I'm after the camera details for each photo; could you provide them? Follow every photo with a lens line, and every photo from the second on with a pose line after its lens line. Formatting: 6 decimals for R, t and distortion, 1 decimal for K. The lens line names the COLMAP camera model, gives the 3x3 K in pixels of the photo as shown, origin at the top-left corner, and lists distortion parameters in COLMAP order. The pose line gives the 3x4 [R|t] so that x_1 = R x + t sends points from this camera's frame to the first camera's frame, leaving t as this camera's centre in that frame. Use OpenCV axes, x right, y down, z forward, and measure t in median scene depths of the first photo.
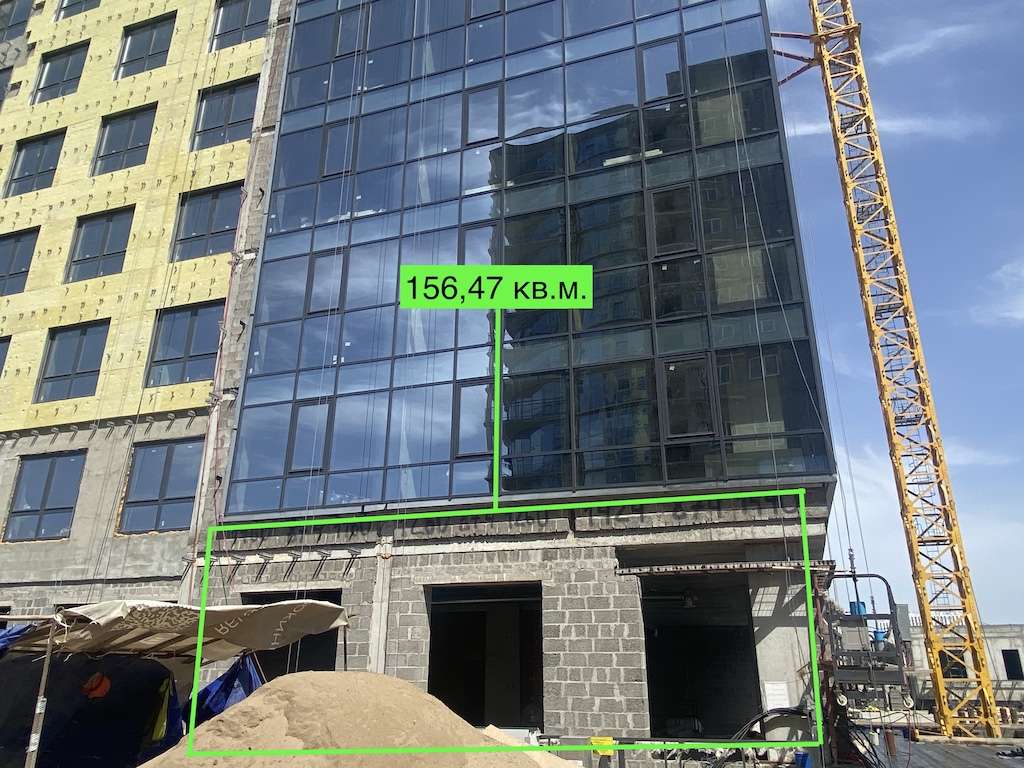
lens RADIAL K [[745.8, 0, 490.8], [0, 745.8, 381.9], [0, 0, 1]] dist [0.090398, -0.113441]
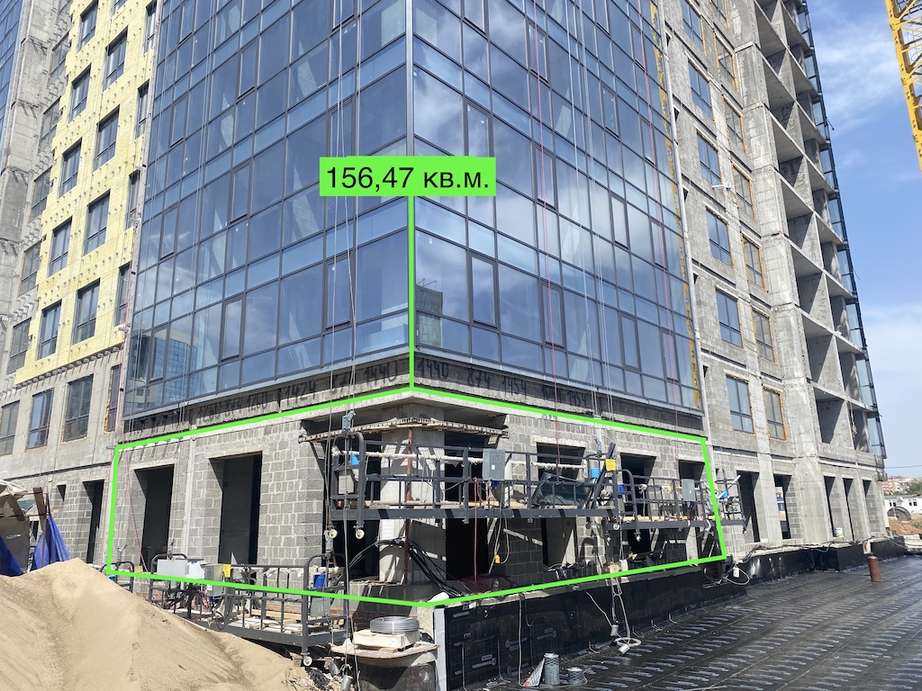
lens RADIAL K [[697.4, 0, 459.0], [0, 697.4, 326.8], [0, 0, 1]] dist [0.029727, -0.045190]
pose [[0.929916, -0.130164, -0.343968, 0.744819], [0.166973, 0.982750, 0.079519, 0.016079], [0.327684, -0.131379, 0.935608, 0.017038]]
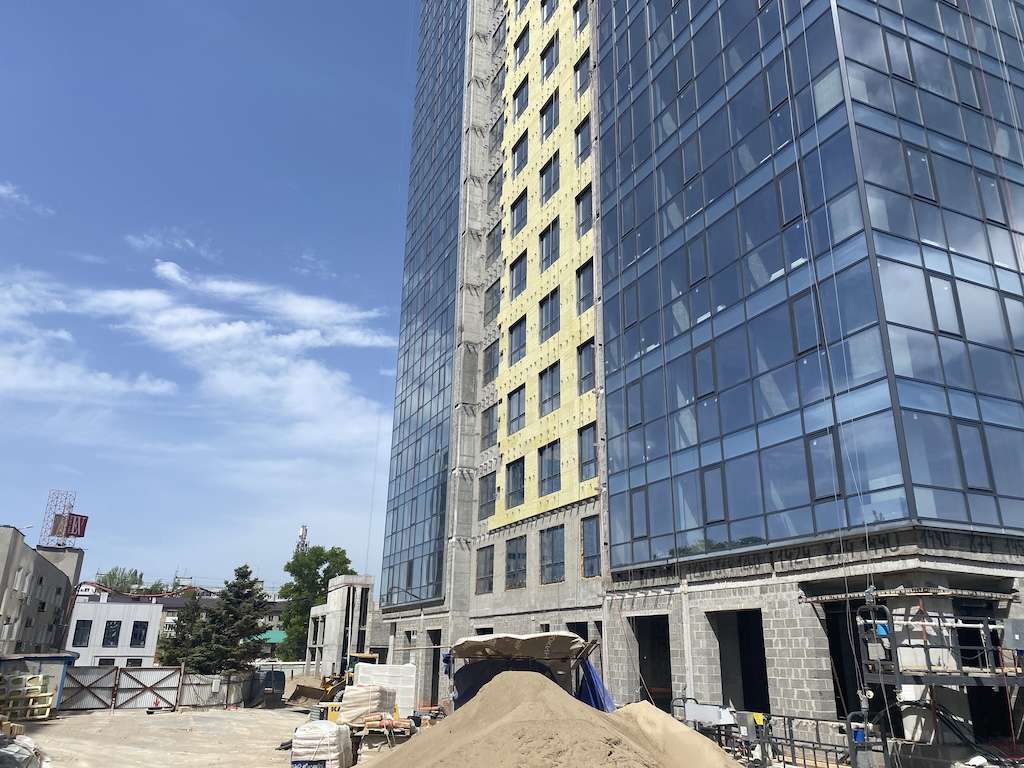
lens RADIAL K [[774.5, 0, 509.8], [0, 774.5, 363.2], [0, 0, 1]] dist [0.029727, -0.045190]
pose [[0.694156, -0.250372, -0.674879, 0.777728], [0.255868, 0.962153, -0.093770, -0.153763], [0.672814, -0.107589, 0.731946, -0.328652]]
